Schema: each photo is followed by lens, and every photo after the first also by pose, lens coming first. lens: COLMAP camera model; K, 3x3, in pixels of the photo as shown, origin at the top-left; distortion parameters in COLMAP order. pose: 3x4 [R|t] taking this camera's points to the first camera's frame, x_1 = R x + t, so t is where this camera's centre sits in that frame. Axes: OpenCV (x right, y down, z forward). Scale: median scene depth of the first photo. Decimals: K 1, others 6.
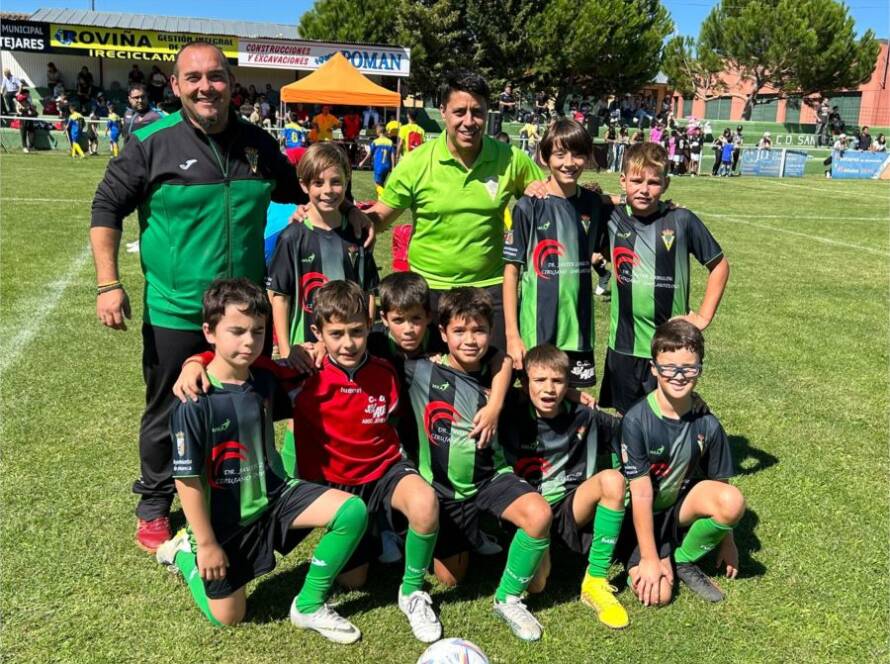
lens RADIAL K [[944.0, 0, 445.0], [0, 944.0, 332.0], [0, 0, 1]] dist [0.021834, -0.043297]
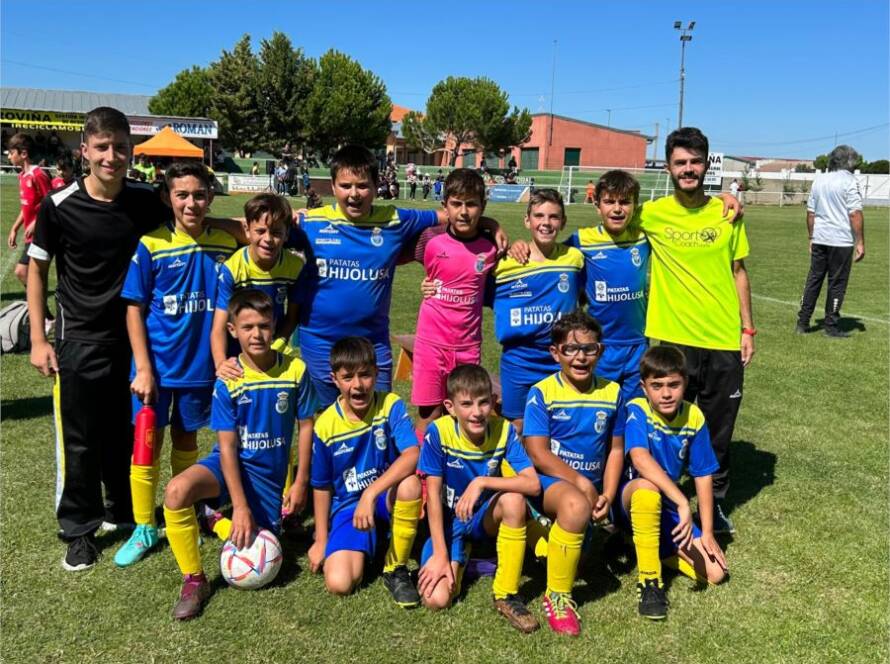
lens RADIAL K [[944.0, 0, 445.0], [0, 944.0, 332.0], [0, 0, 1]] dist [0.021834, -0.043297]
pose [[0.994080, -0.020120, 0.106772, 0.157813], [0.024721, 0.998814, -0.041939, 0.125998], [-0.105802, 0.044330, 0.993399, -0.583301]]
